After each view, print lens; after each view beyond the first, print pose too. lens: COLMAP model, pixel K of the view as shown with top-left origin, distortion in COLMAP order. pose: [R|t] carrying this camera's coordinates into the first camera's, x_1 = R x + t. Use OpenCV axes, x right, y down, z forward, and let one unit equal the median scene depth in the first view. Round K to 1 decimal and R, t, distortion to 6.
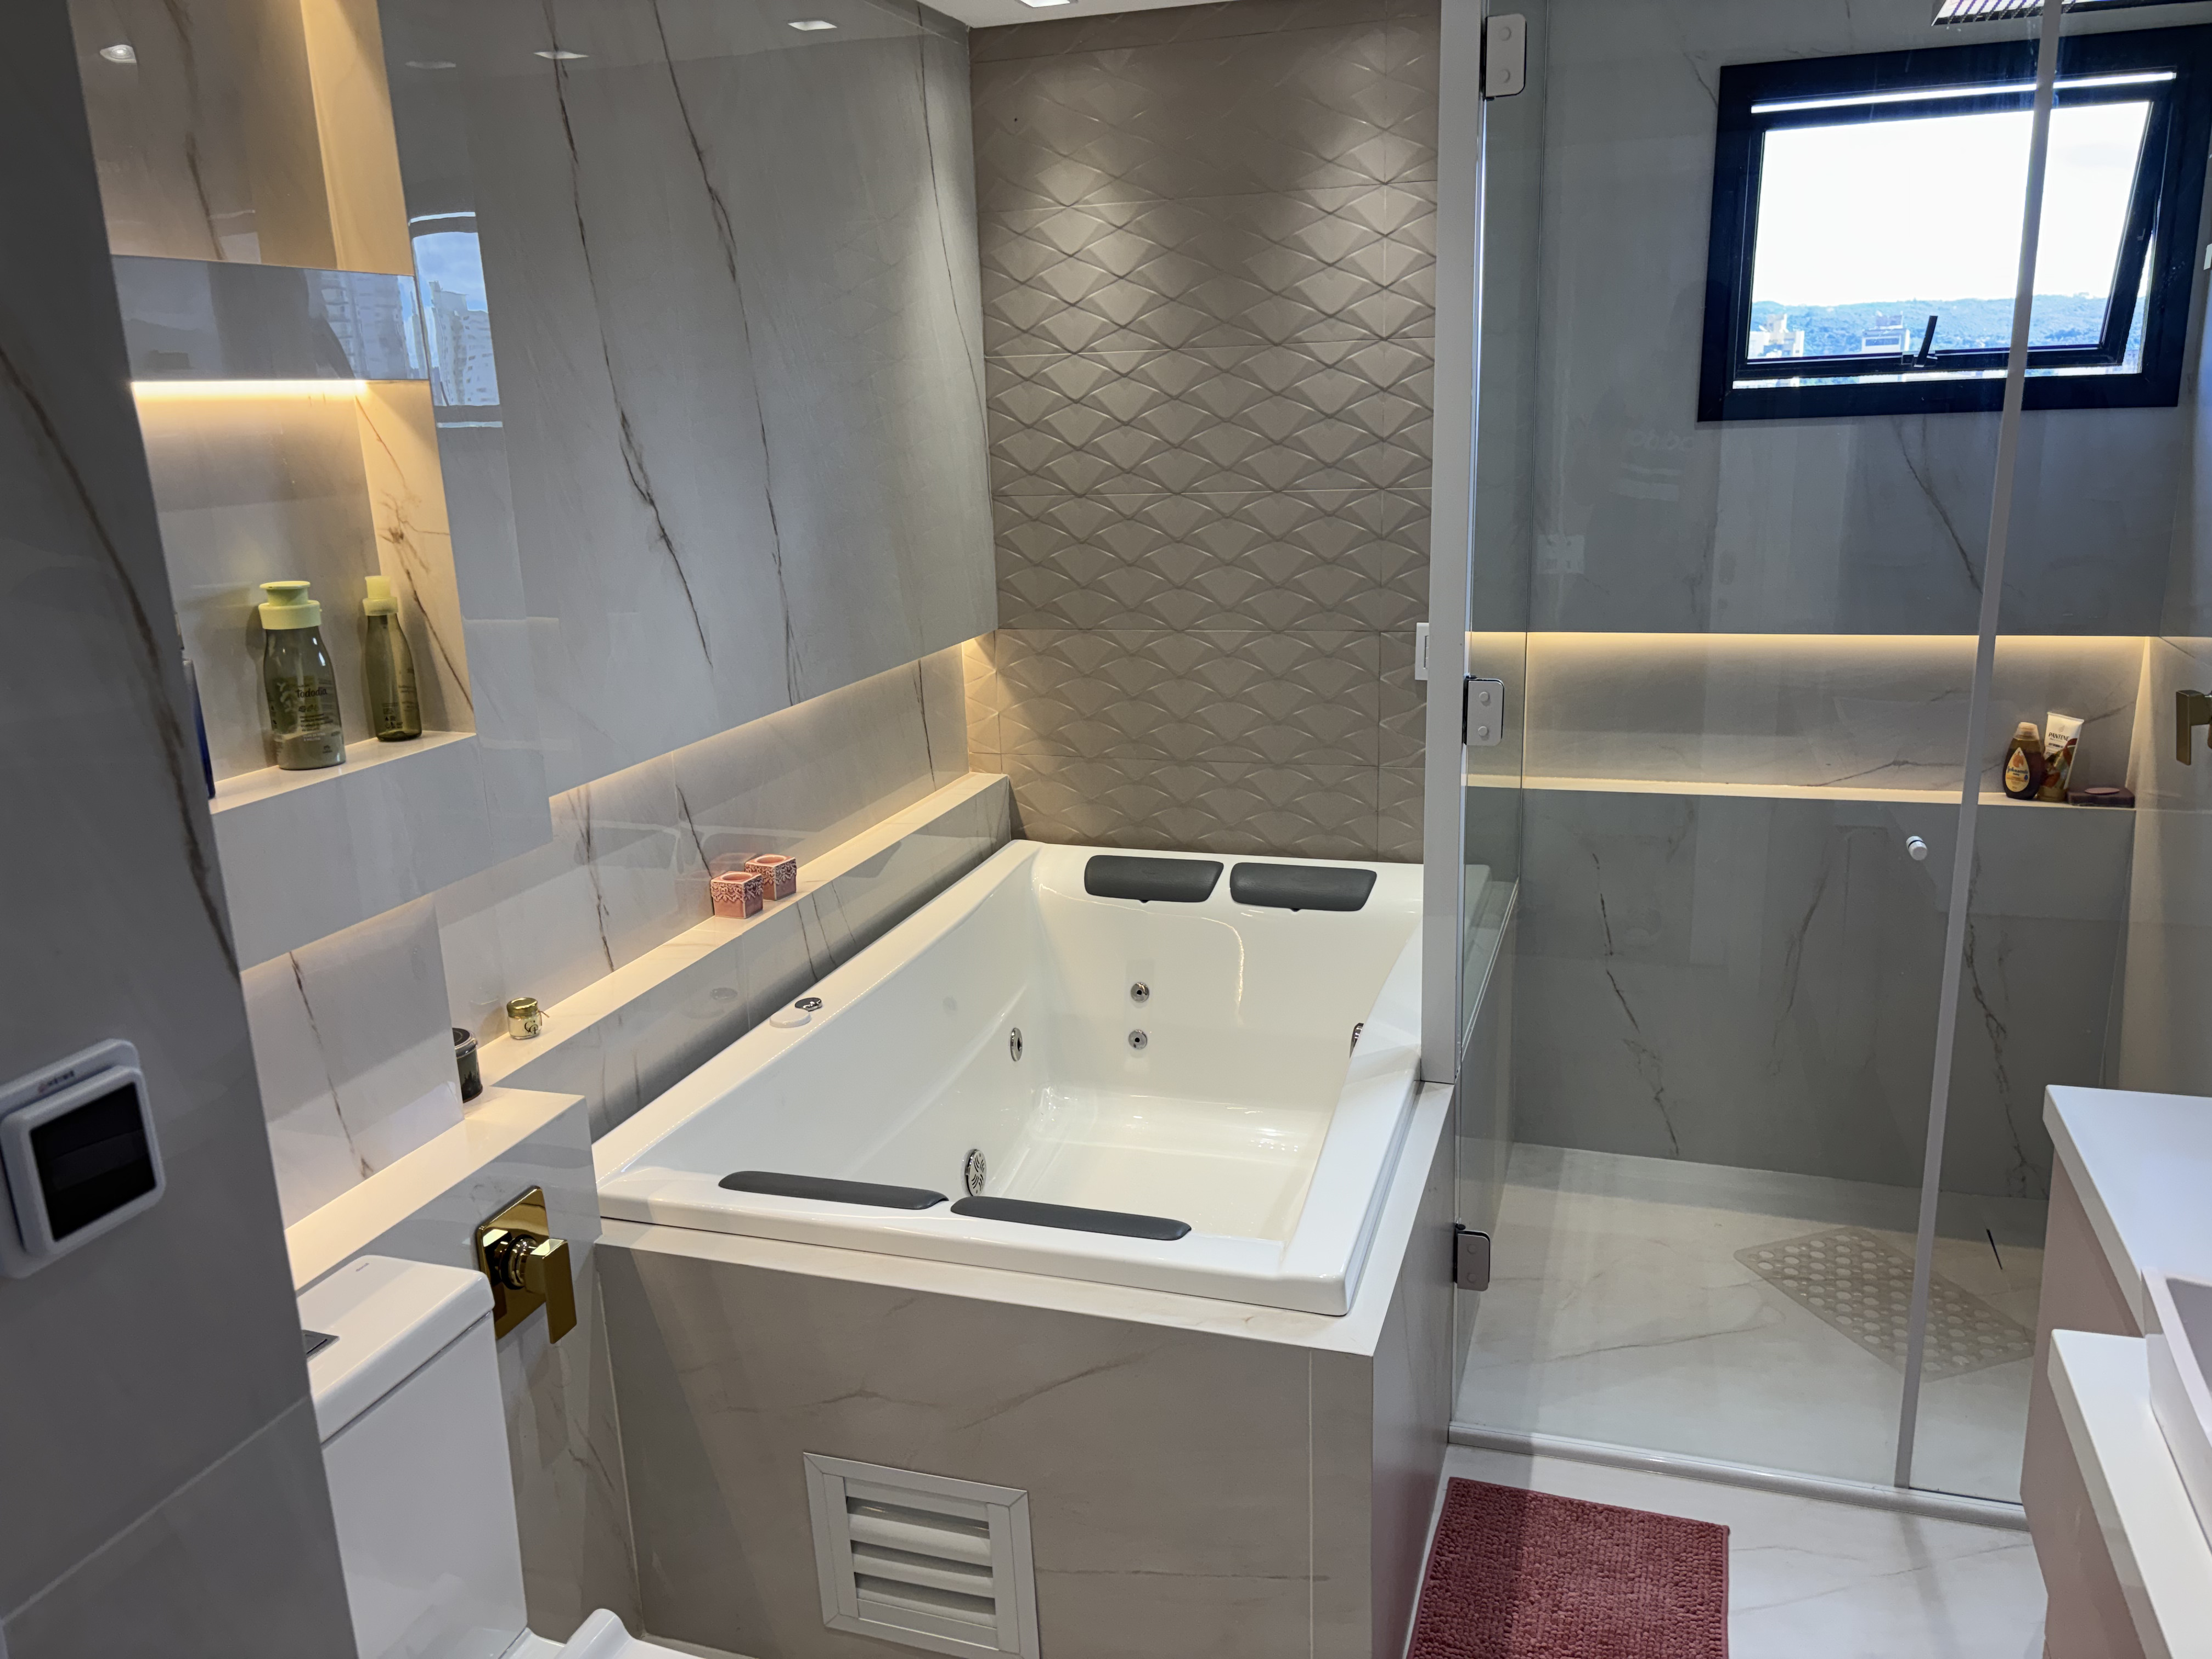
lens RADIAL K [[1679.6, 0, 1111.4], [0, 1679.6, 835.0], [0, 0, 1]] dist [0.048509, -0.048143]
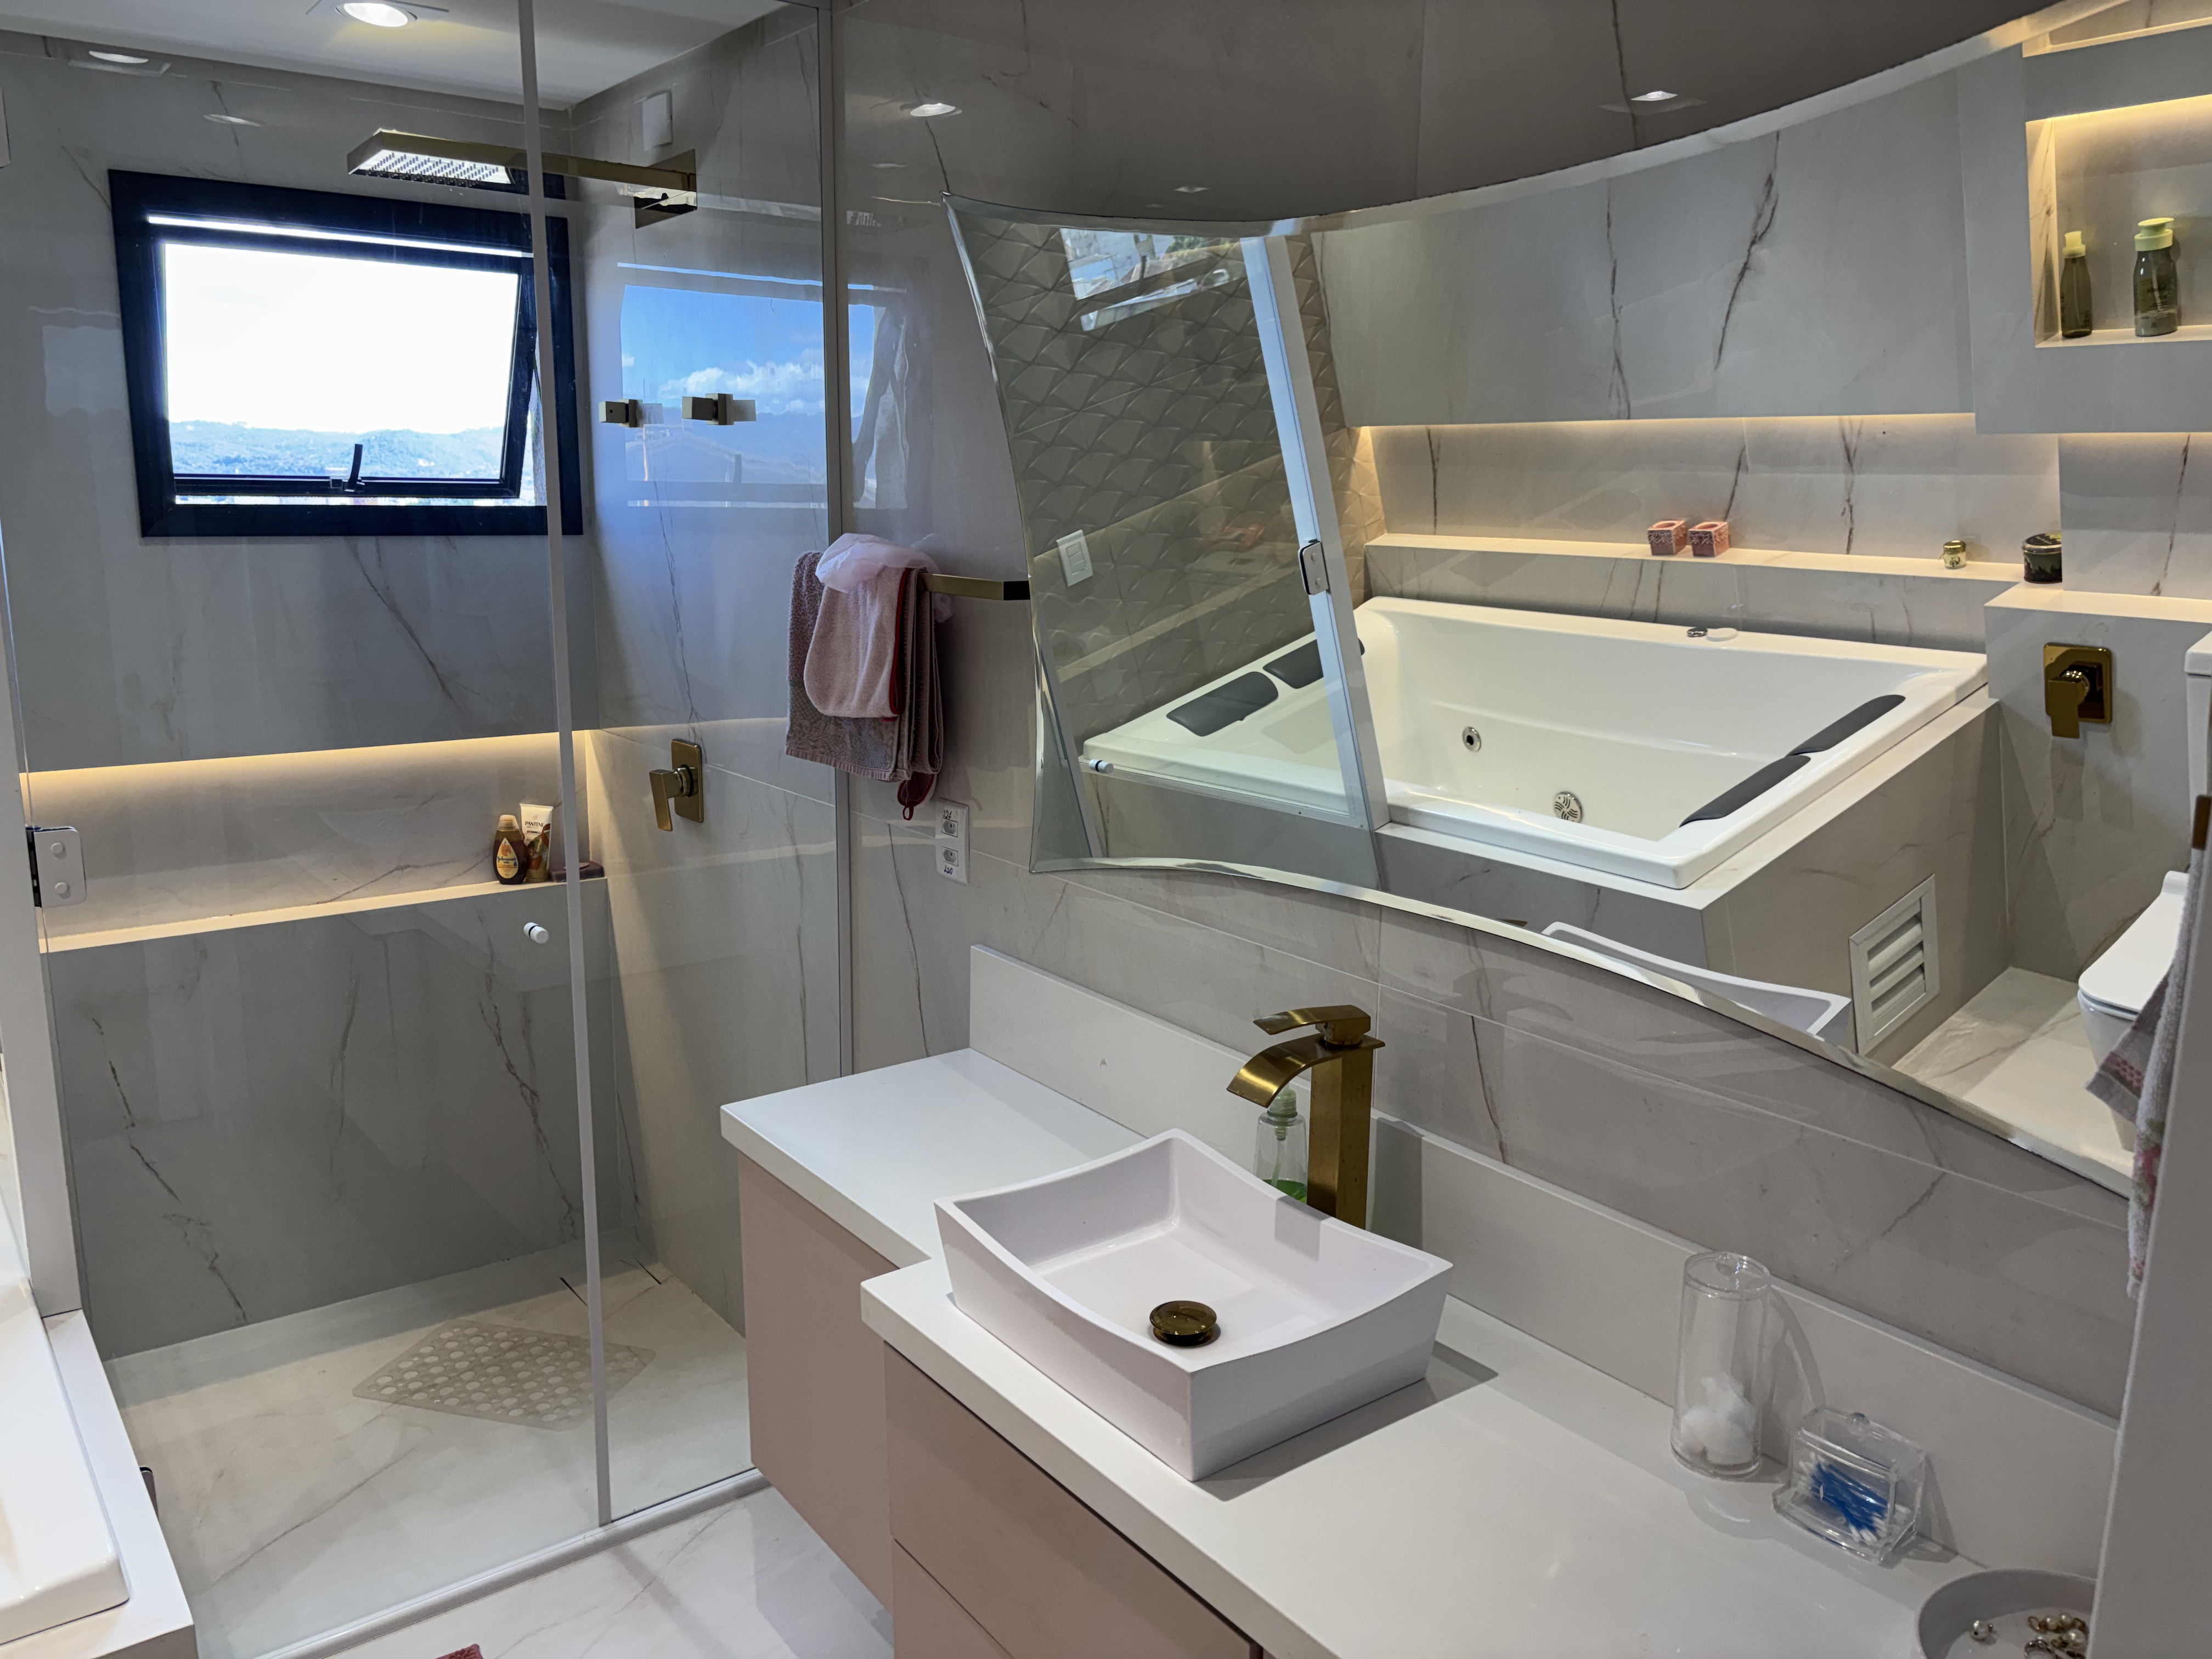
lens RADIAL K [[1679.6, 0, 1106.2], [0, 1679.6, 828.1], [0, 0, 1]] dist [0.048509, -0.048143]
pose [[0.567910, -0.121588, 0.814060, -0.134643], [0.181583, 0.983169, 0.020169, -0.009336], [-0.802811, 0.136365, 0.580430, 0.052389]]
